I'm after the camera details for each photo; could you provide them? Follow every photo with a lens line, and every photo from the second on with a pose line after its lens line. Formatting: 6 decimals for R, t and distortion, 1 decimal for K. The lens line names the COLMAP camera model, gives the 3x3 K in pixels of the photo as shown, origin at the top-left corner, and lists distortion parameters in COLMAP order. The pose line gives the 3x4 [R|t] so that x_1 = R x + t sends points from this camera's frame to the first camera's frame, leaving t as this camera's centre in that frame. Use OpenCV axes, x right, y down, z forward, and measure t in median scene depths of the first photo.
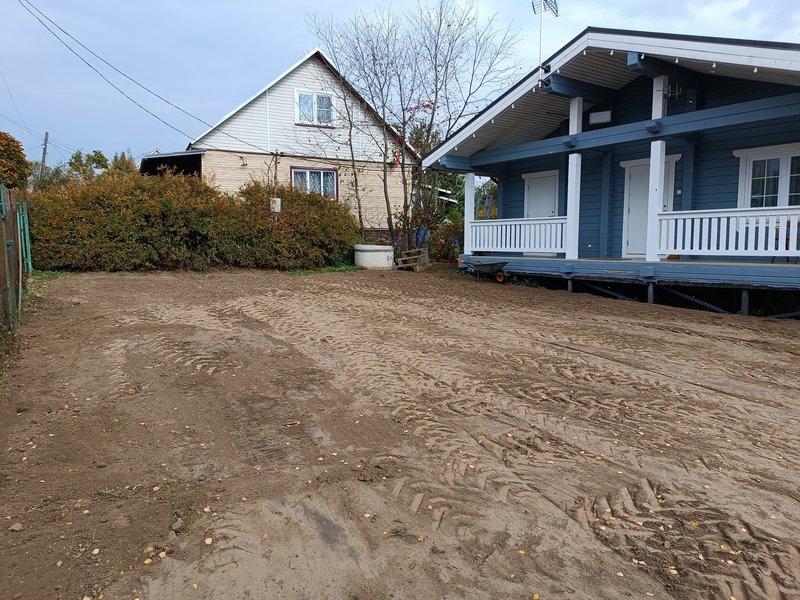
lens RADIAL K [[566.6, 0, 400.0], [0, 566.6, 300.0], [0, 0, 1]] dist [0.003769, -0.003137]
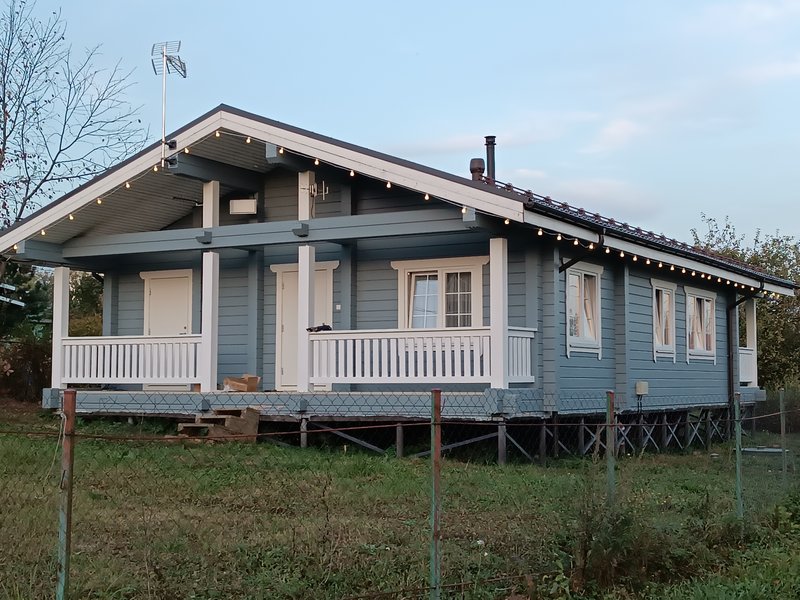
lens RADIAL K [[1207.2, 0, 400.0], [0, 1207.2, 300.0], [0, 0, 1]] dist [0.115871, -0.010924]
pose [[0.912591, 0.031560, 0.407654, -0.122003], [0.038872, 0.985804, -0.163339, 0.081332], [-0.407021, 0.164908, 0.898409, -0.563682]]
